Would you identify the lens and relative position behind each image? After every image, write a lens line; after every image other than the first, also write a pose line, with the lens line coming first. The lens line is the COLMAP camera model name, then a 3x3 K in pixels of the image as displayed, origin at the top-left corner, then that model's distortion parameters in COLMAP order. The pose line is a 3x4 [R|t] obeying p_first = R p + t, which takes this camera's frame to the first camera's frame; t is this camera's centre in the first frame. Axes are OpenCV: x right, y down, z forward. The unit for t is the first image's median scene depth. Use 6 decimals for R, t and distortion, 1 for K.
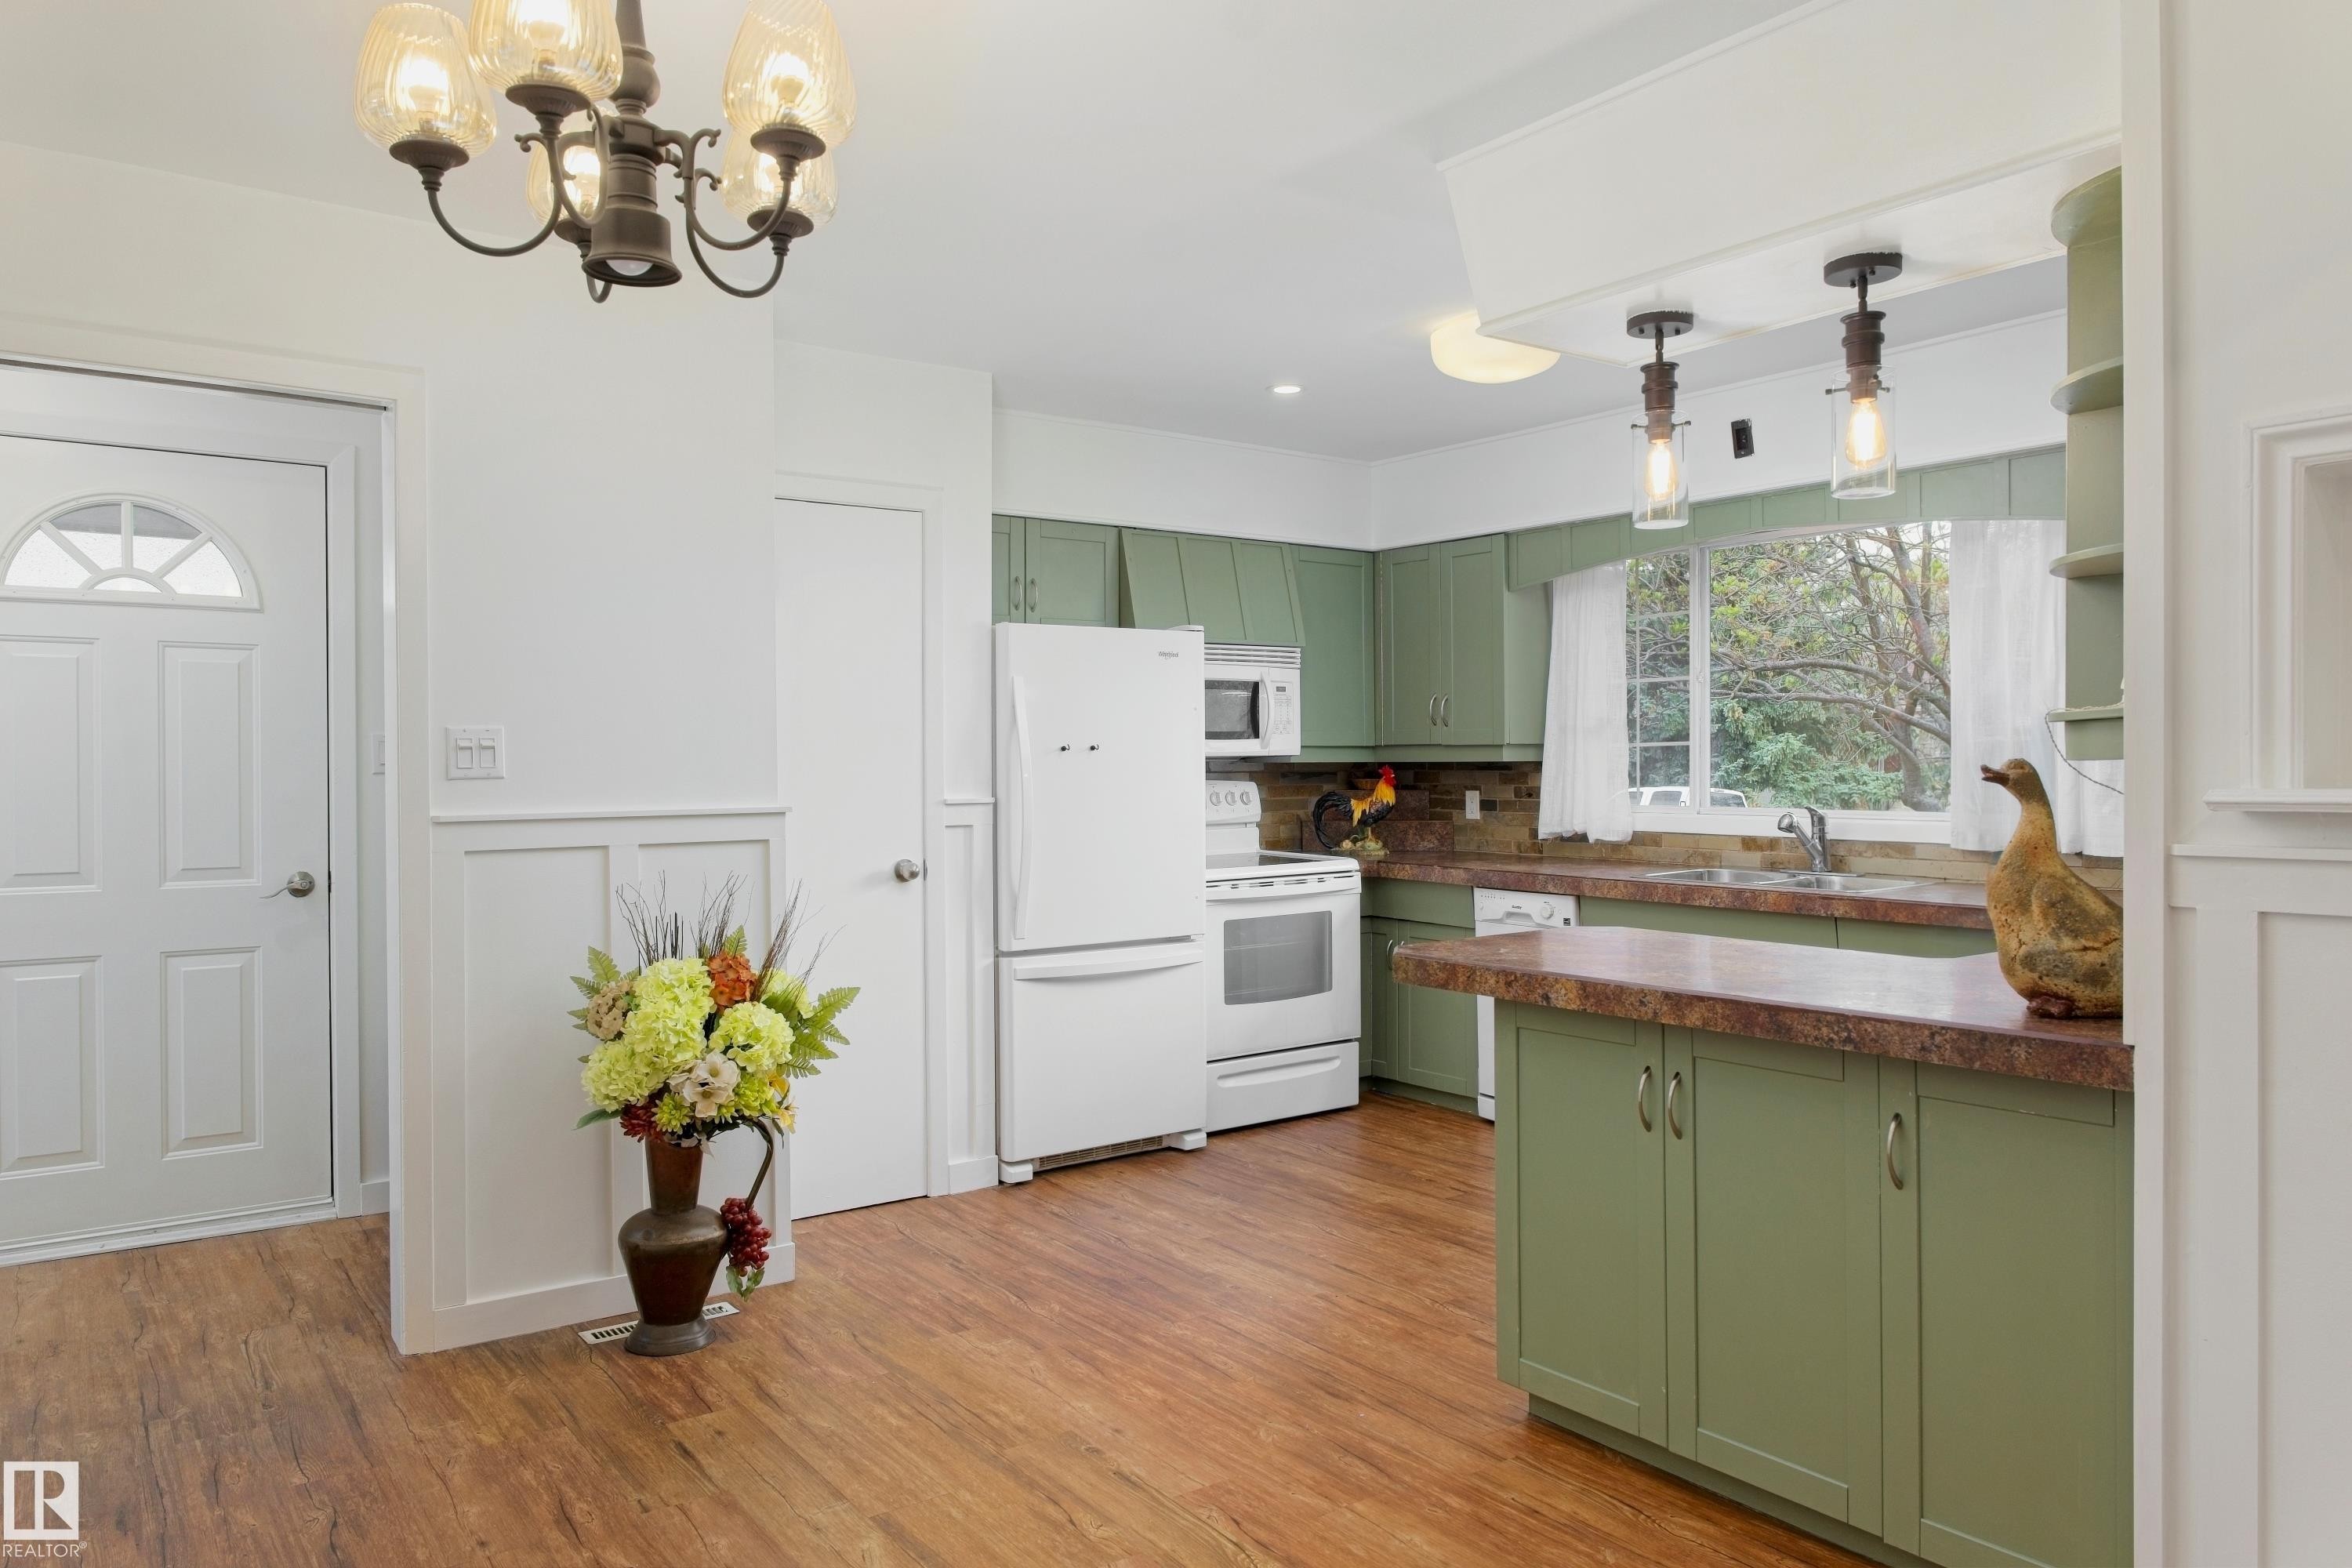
lens RADIAL K [[1555.4, 0, 1174.9], [0, 1555.4, 791.4], [0, 0, 1]] dist [-0.011850, -0.002414]
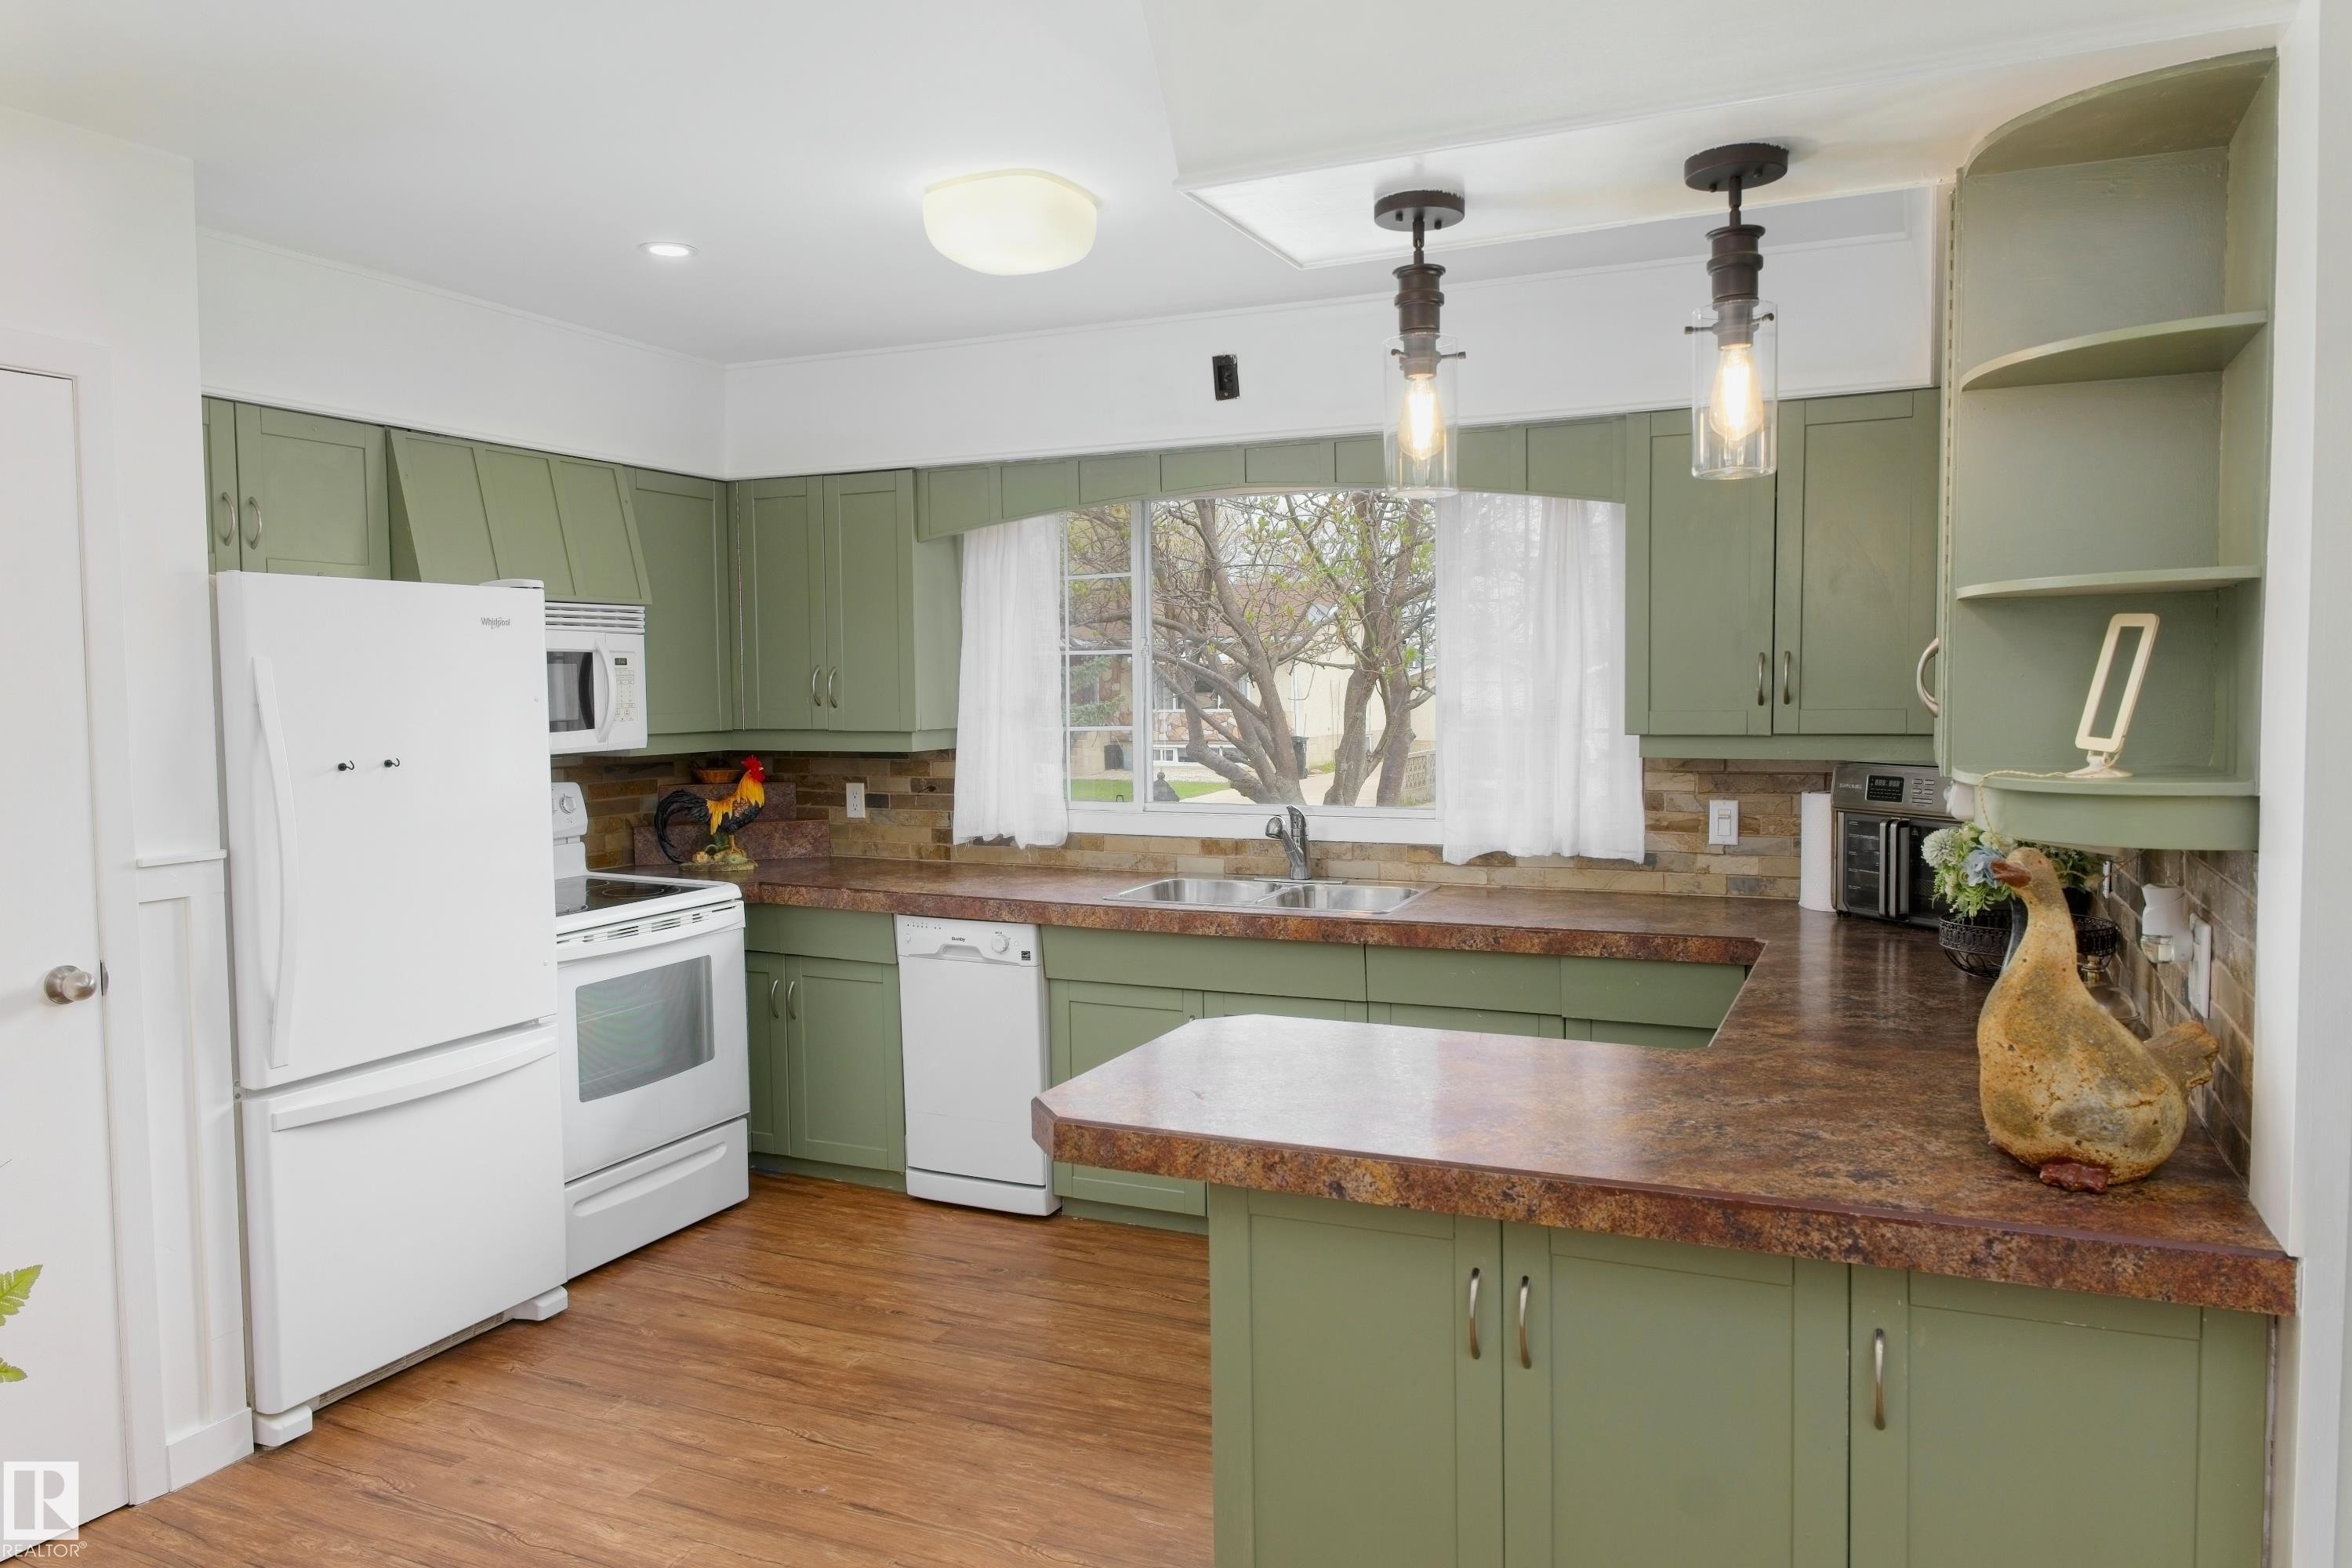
lens RADIAL K [[1606.1, 0, 1177.8], [0, 1606.1, 784.4], [0, 0, 1]] dist [0.000883, -0.000994]
pose [[0.875692, -0.032859, 0.481751, -0.083056], [0.015250, 0.999066, 0.040423, -0.038994], [-0.482629, -0.028051, 0.875375, 0.225440]]
